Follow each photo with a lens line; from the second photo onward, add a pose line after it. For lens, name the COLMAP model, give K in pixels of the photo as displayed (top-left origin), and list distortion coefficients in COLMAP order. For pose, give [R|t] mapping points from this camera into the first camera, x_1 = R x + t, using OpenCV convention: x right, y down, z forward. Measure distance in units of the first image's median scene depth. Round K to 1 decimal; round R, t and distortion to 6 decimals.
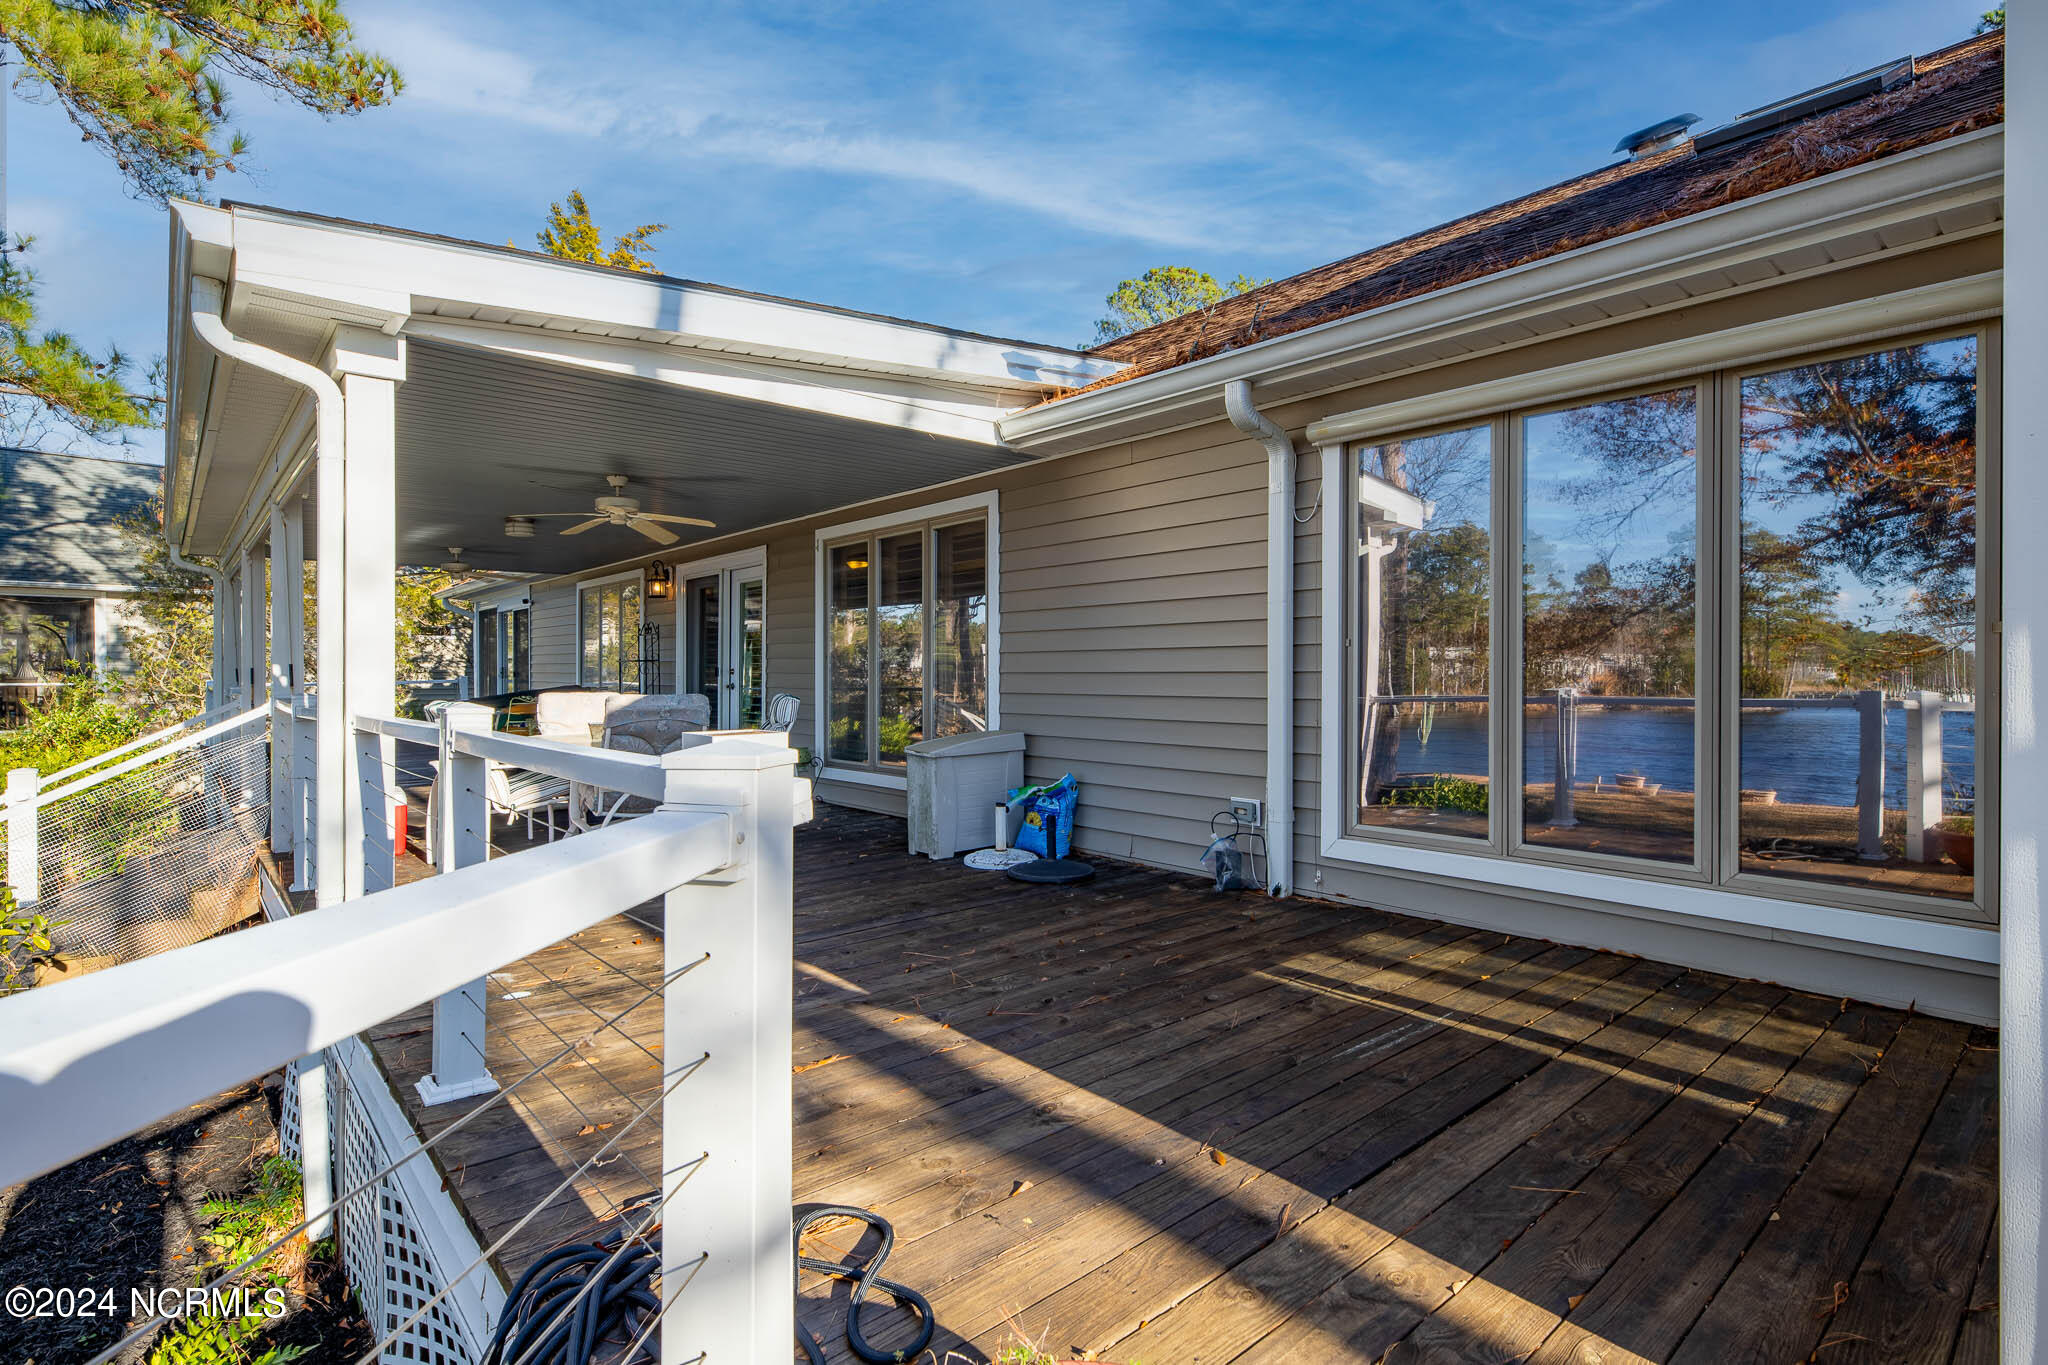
lens RADIAL K [[995.6, 0, 1027.1], [0, 995.6, 679.8], [0, 0, 1]] dist [0.003292, -0.000044]
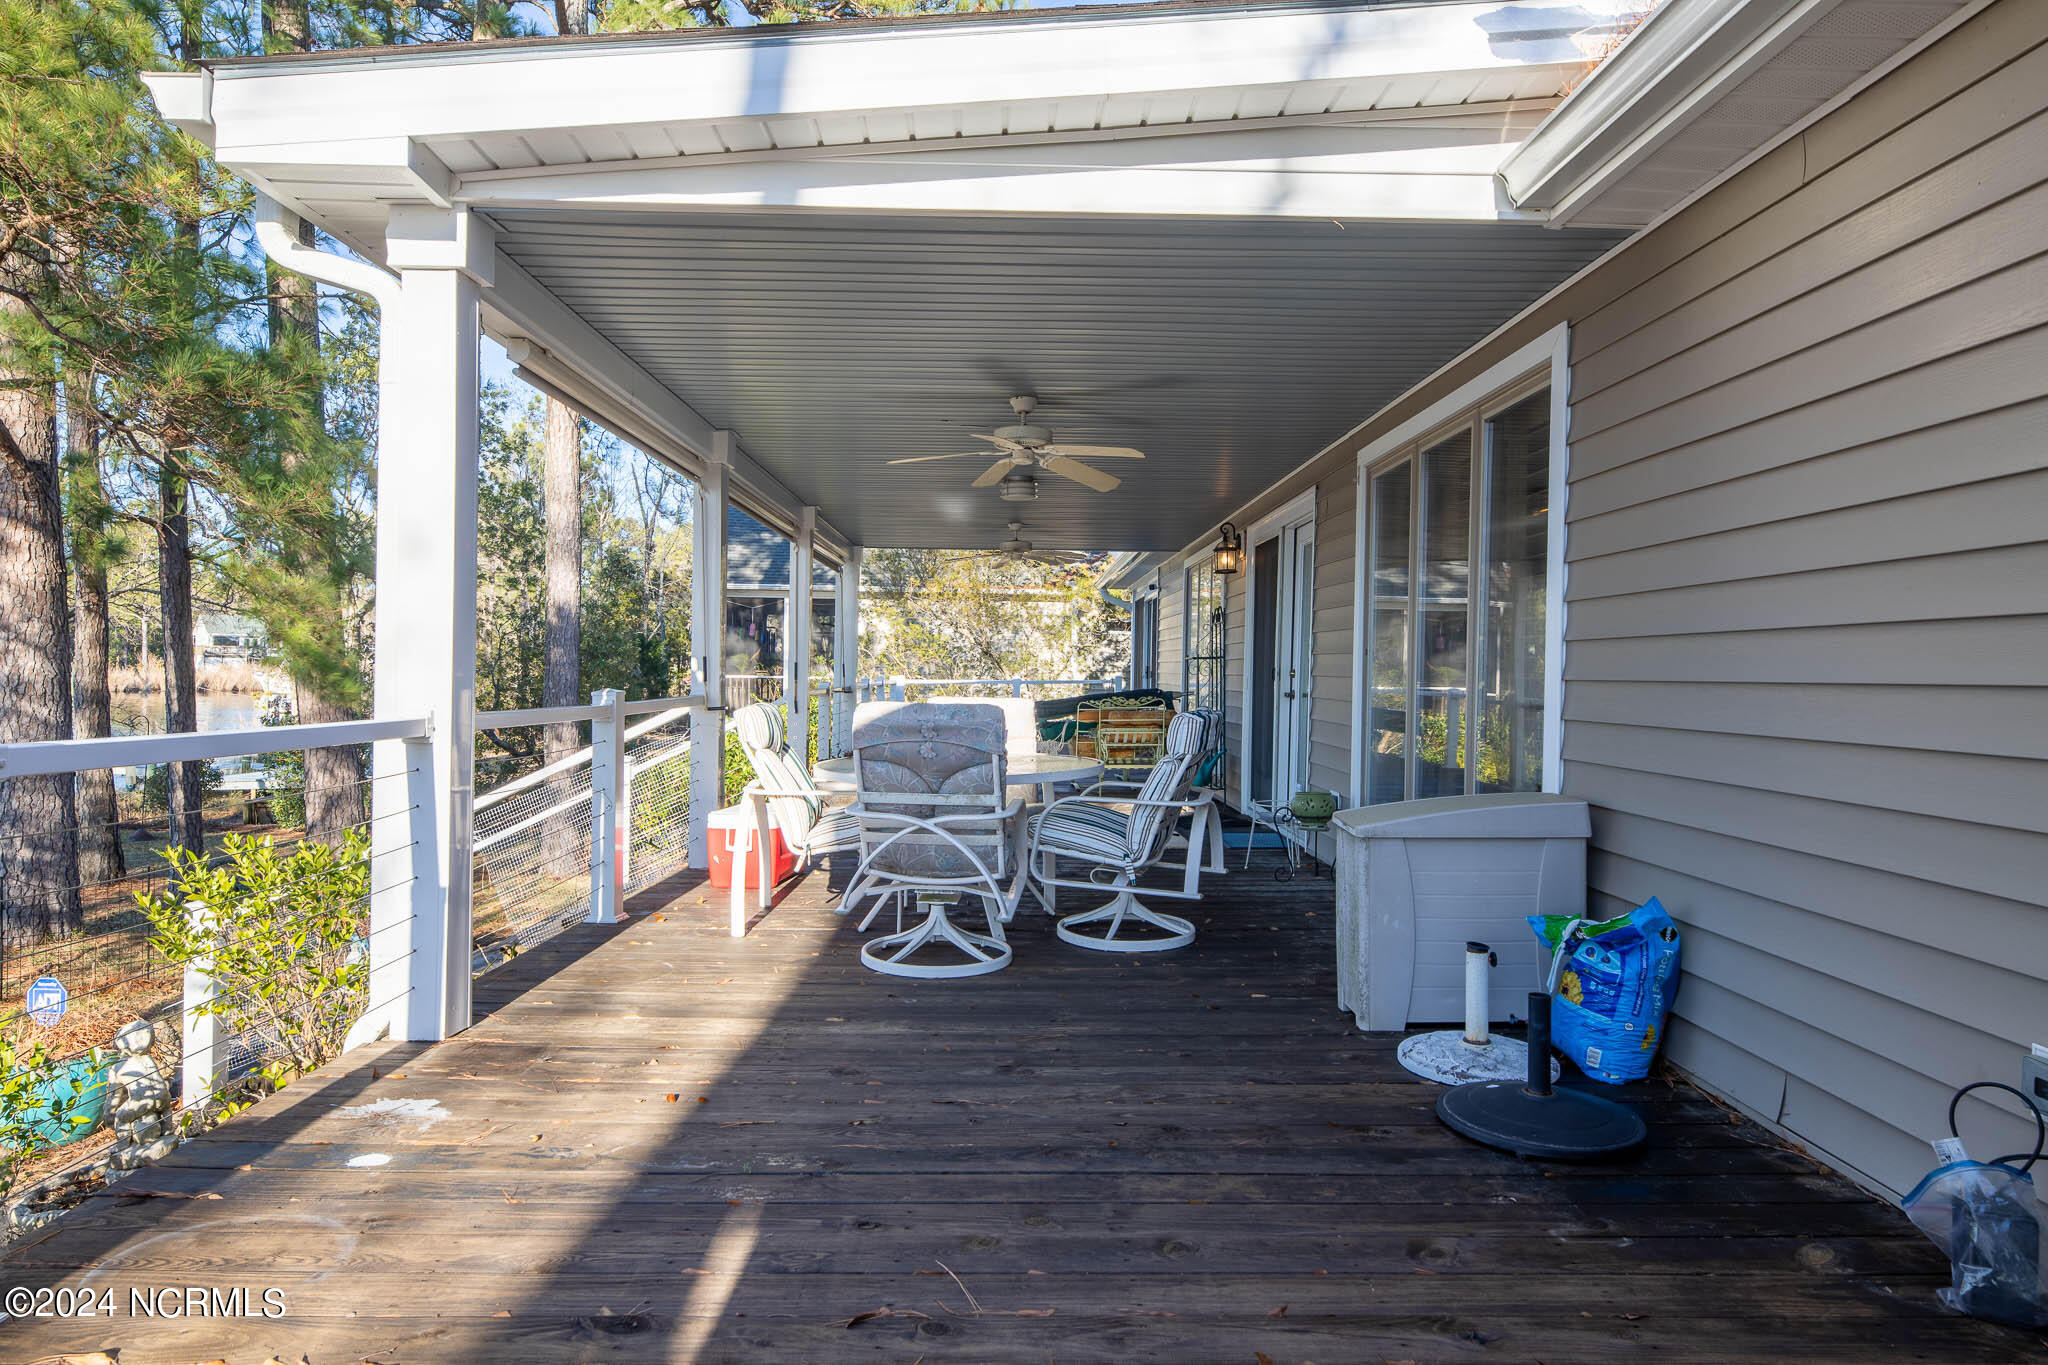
lens RADIAL K [[1215.8, 0, 1023.5], [0, 1215.8, 680.0], [0, 0, 1]] dist [0.010508, -0.001254]
pose [[0.761236, 0.016573, -0.648264, 0.185869], [-0.019893, 0.999800, 0.002201, -0.003377], [0.648170, 0.011221, 0.761413, 0.388006]]
